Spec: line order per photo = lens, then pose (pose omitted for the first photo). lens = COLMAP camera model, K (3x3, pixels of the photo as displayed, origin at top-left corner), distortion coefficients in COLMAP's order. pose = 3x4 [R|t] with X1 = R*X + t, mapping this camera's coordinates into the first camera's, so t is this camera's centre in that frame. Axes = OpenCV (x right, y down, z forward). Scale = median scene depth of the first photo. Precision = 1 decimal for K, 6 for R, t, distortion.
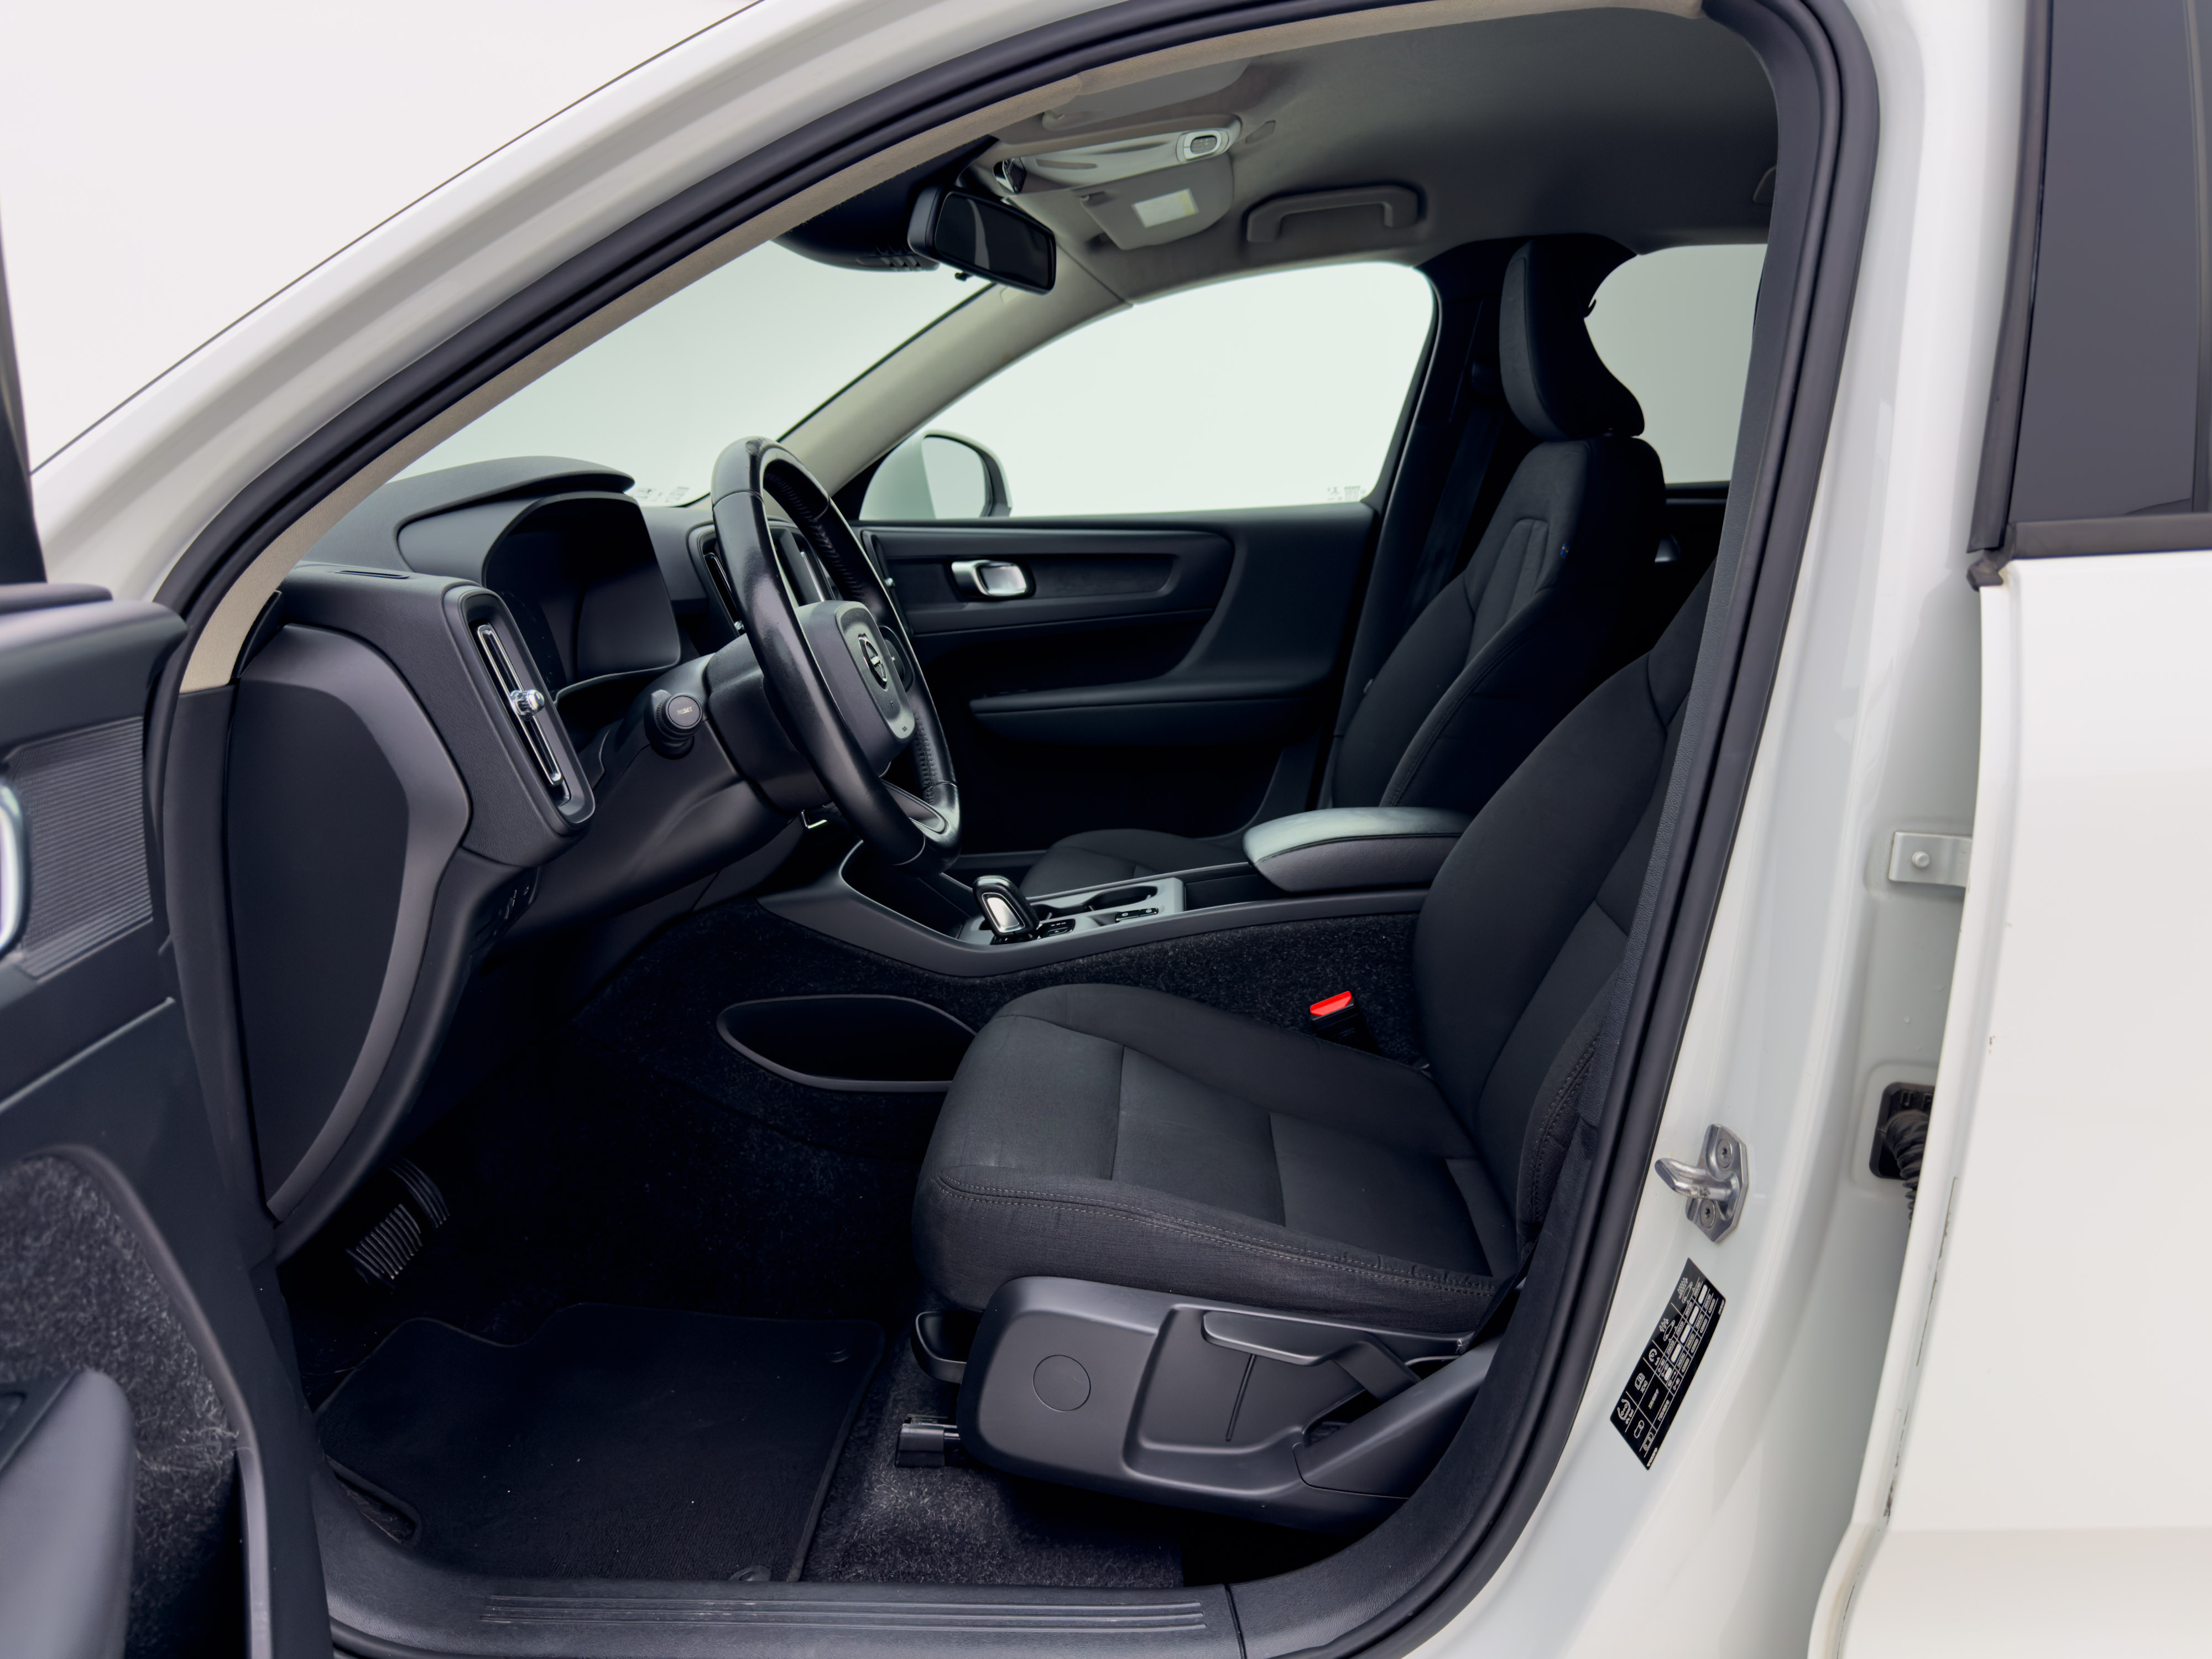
lens RADIAL K [[1524.7, 0, 1106.0], [0, 1524.7, 829.5], [0, 0, 1]] dist [0.066271, -0.000656]
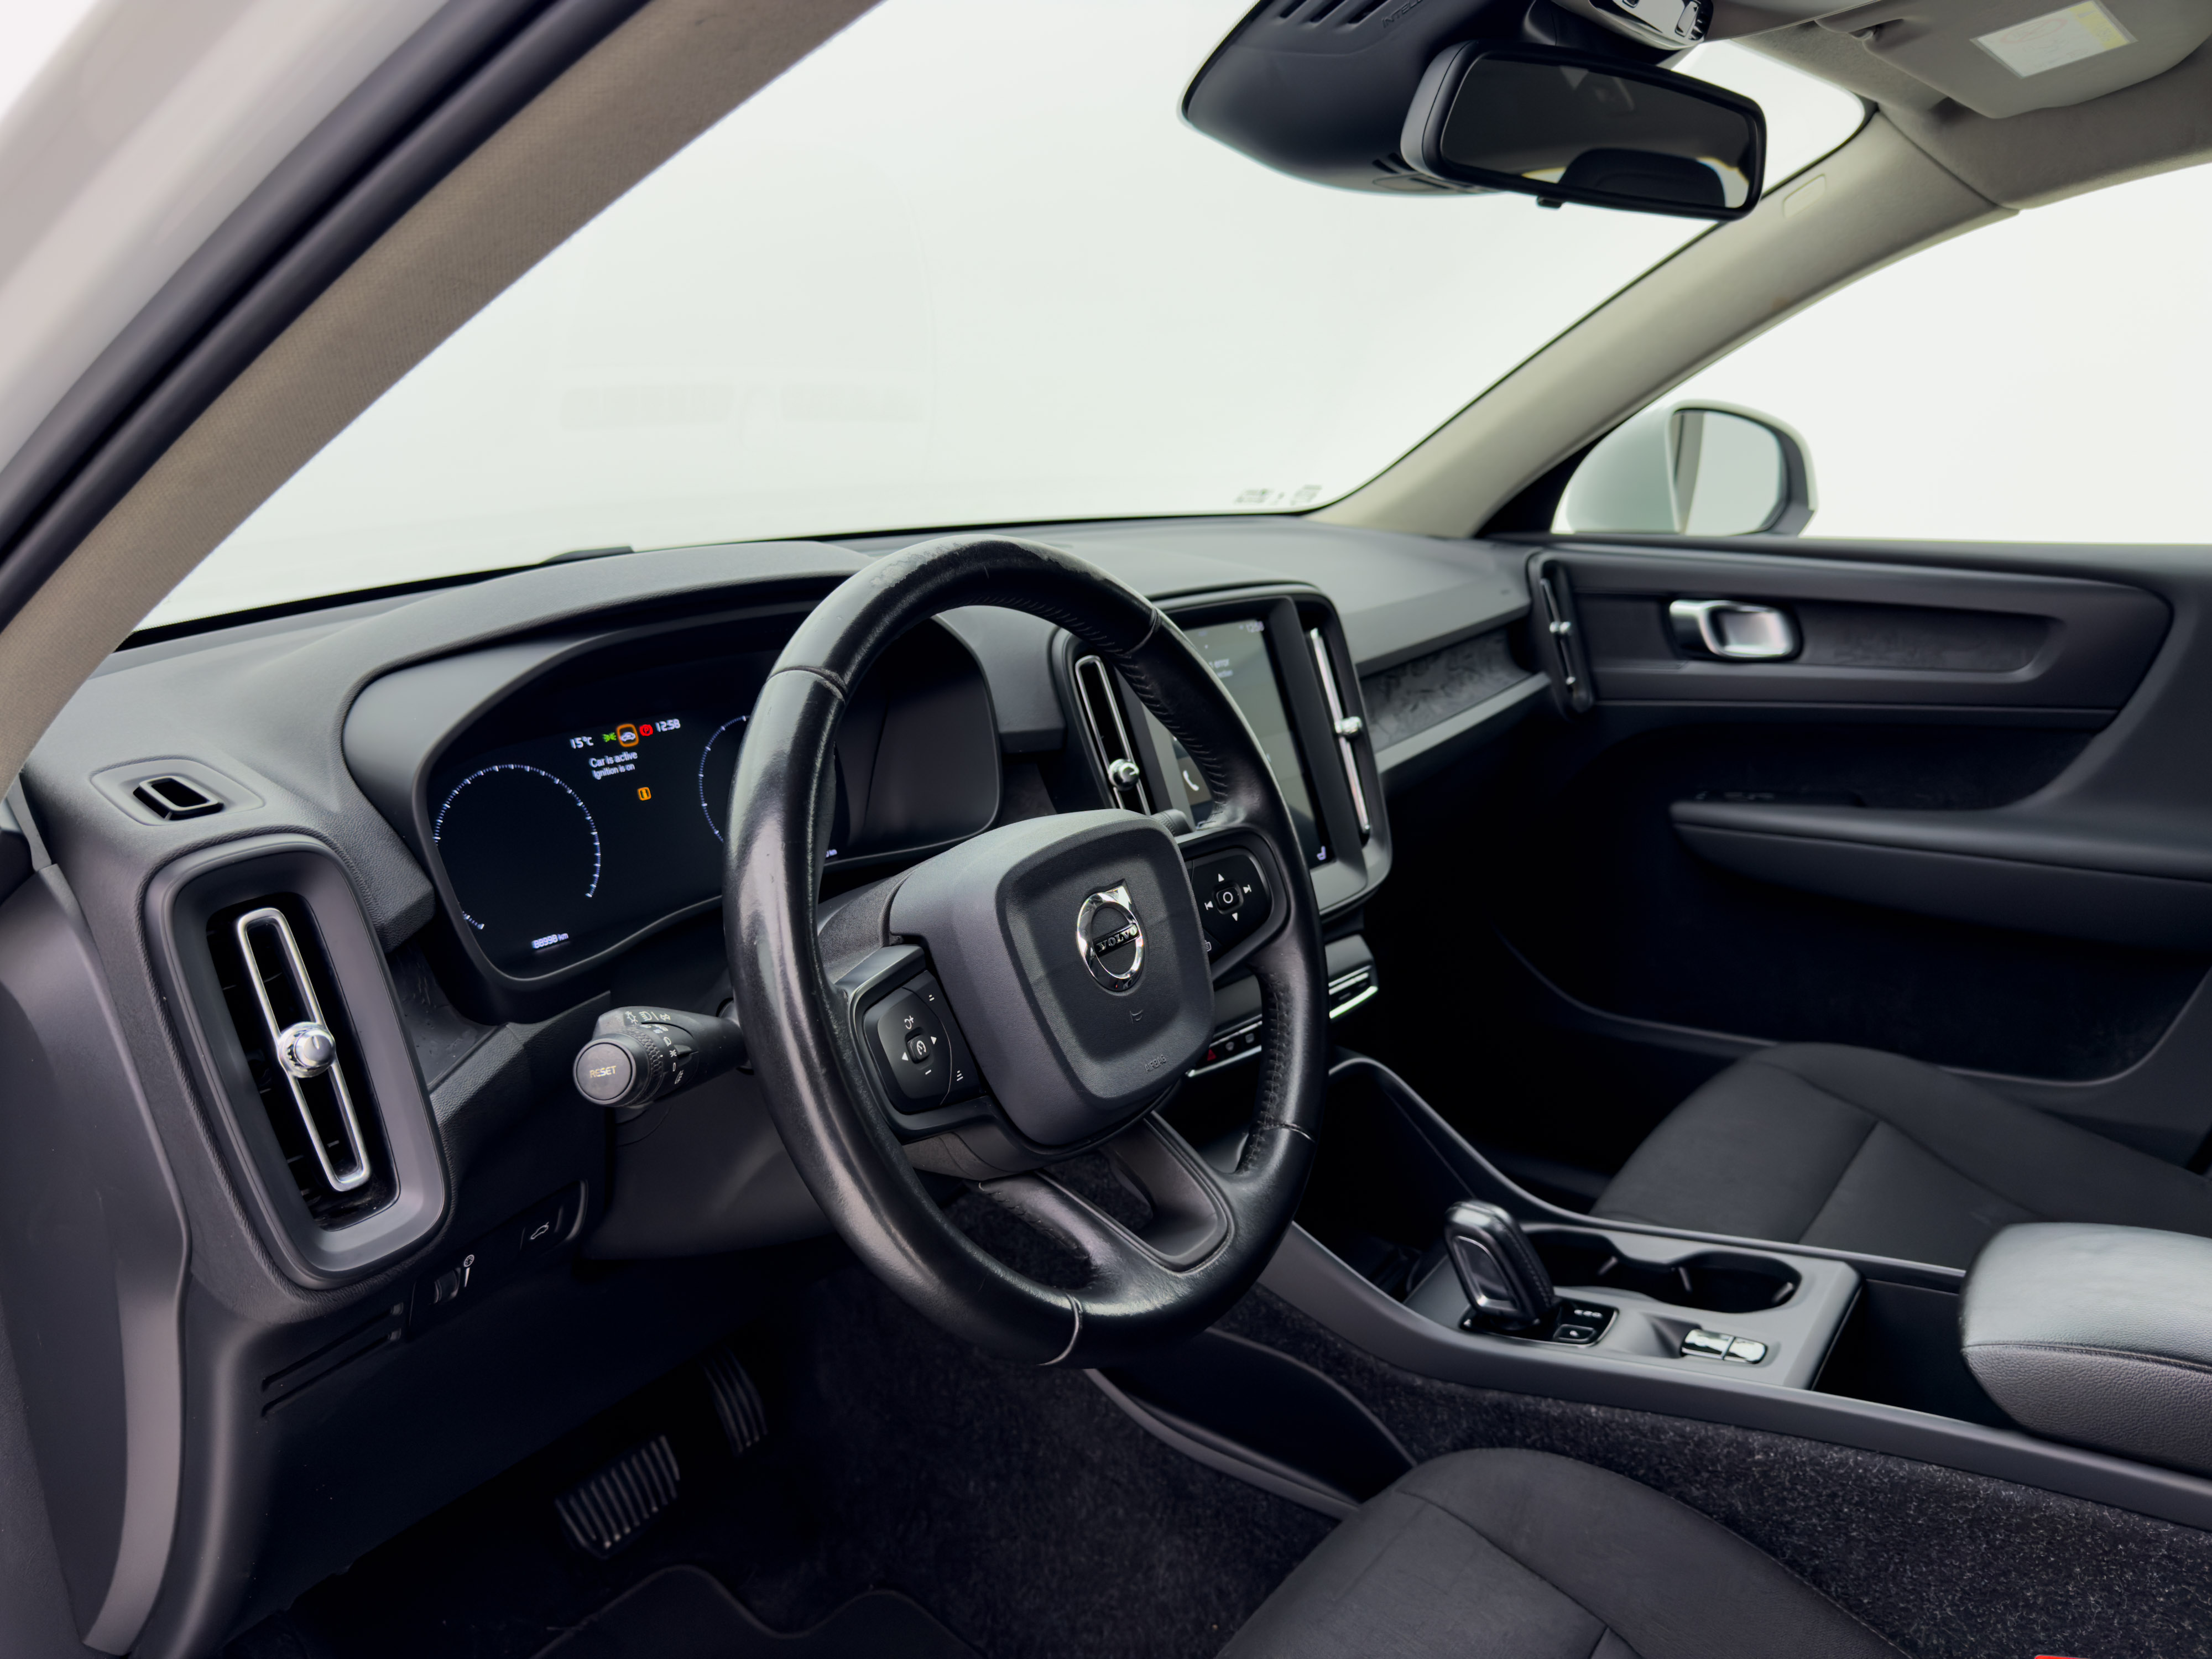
lens RADIAL K [[1596.3, 0, 1106.0], [0, 1596.3, 829.5], [0, 0, 1]] dist [-0.008366, -0.001372]
pose [[0.840199, 0.154760, -0.519726, 0.070638], [-0.128538, 0.987935, 0.086382, -0.103818], [0.526825, -0.005773, 0.849954, 0.267955]]
